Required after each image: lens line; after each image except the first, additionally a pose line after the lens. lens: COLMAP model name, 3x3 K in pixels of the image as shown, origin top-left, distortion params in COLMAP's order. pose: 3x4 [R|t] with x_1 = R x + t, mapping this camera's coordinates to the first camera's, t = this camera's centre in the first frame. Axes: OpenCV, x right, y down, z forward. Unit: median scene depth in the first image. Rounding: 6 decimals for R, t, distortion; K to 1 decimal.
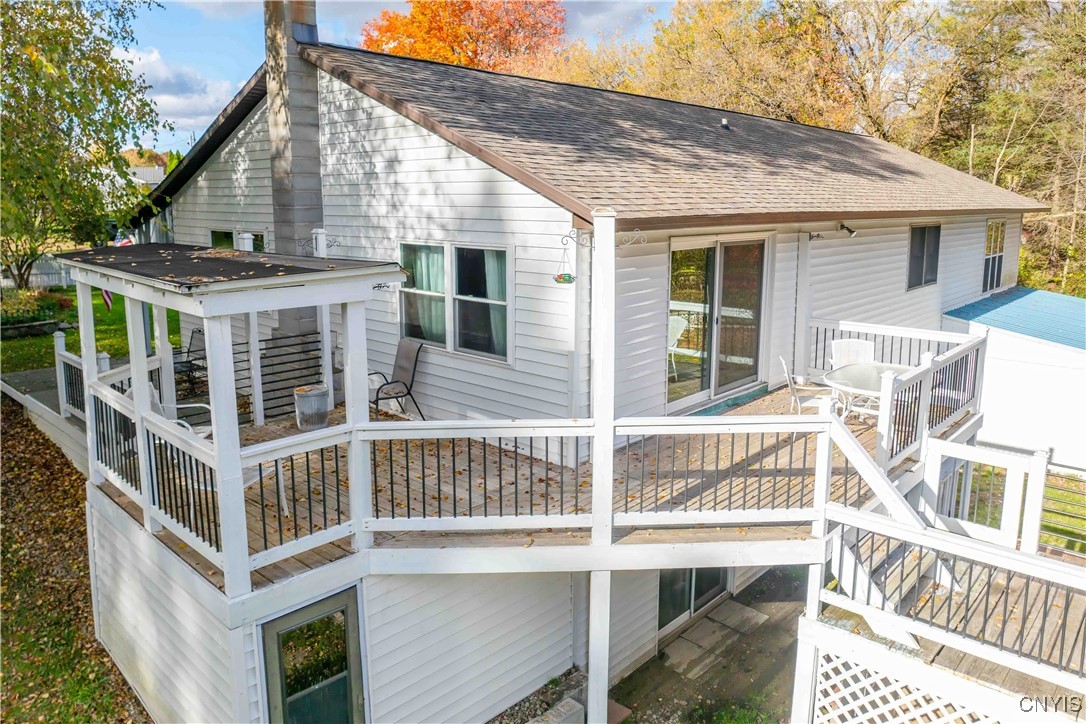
lens RADIAL K [[769.4, 0, 557.2], [0, 769.4, 318.6], [0, 0, 1]] dist [-0.028977, -0.001280]
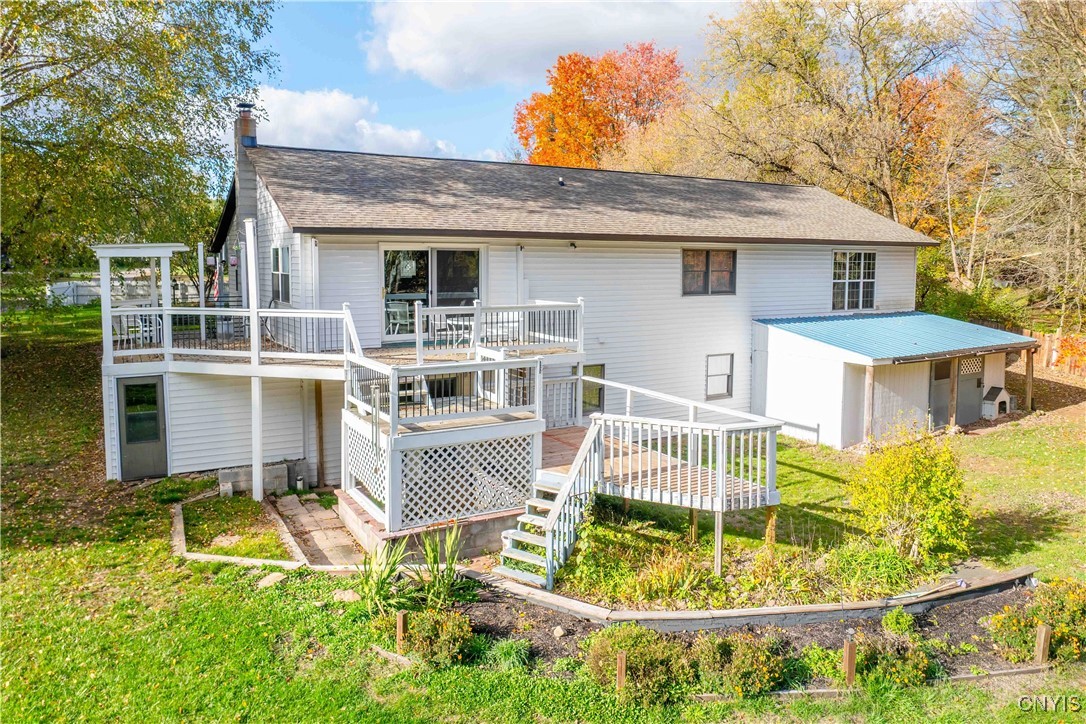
lens RADIAL K [[769.4, 0, 557.2], [0, 769.4, 318.6], [0, 0, 1]] dist [-0.028977, -0.001280]
pose [[0.956010, 0.026065, -0.292173, 1.090371], [-0.048579, 0.996359, -0.070066, 0.187527], [0.289283, 0.081177, 0.953795, -0.644513]]
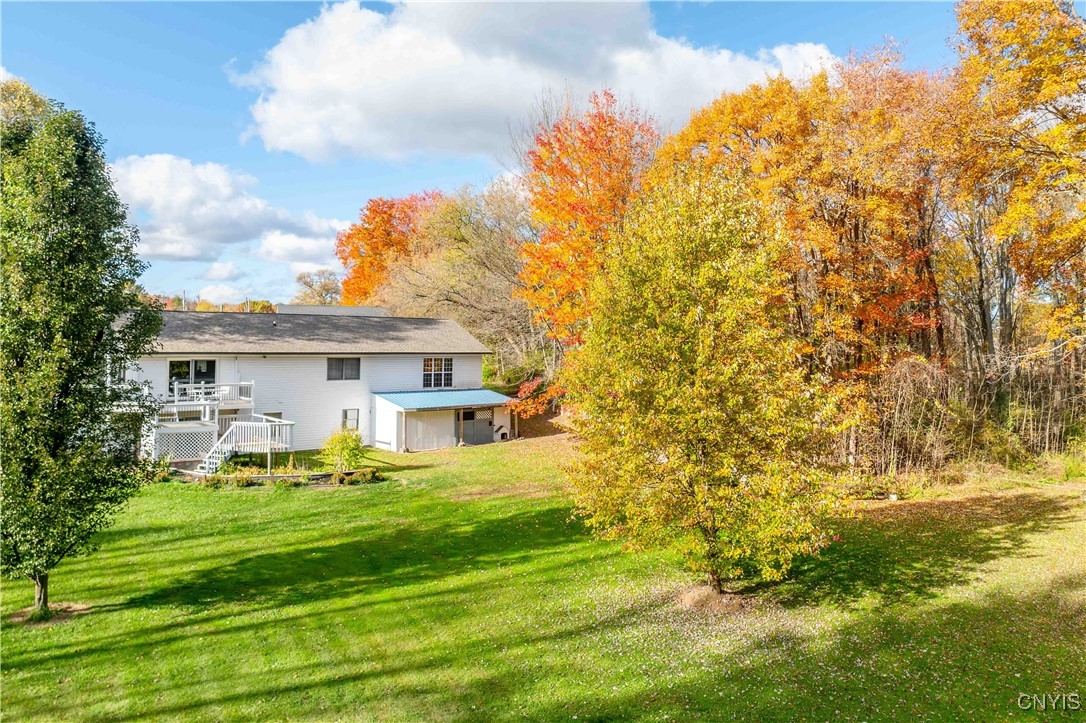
lens RADIAL K [[769.4, 0, 557.2], [0, 769.4, 318.1], [0, 0, 1]] dist [-0.028977, -0.001280]
pose [[0.985152, 0.000283, -0.171686, 3.023123], [-0.032636, 0.982074, -0.185648, 0.404797], [0.168556, 0.188495, 0.967501, -2.858016]]
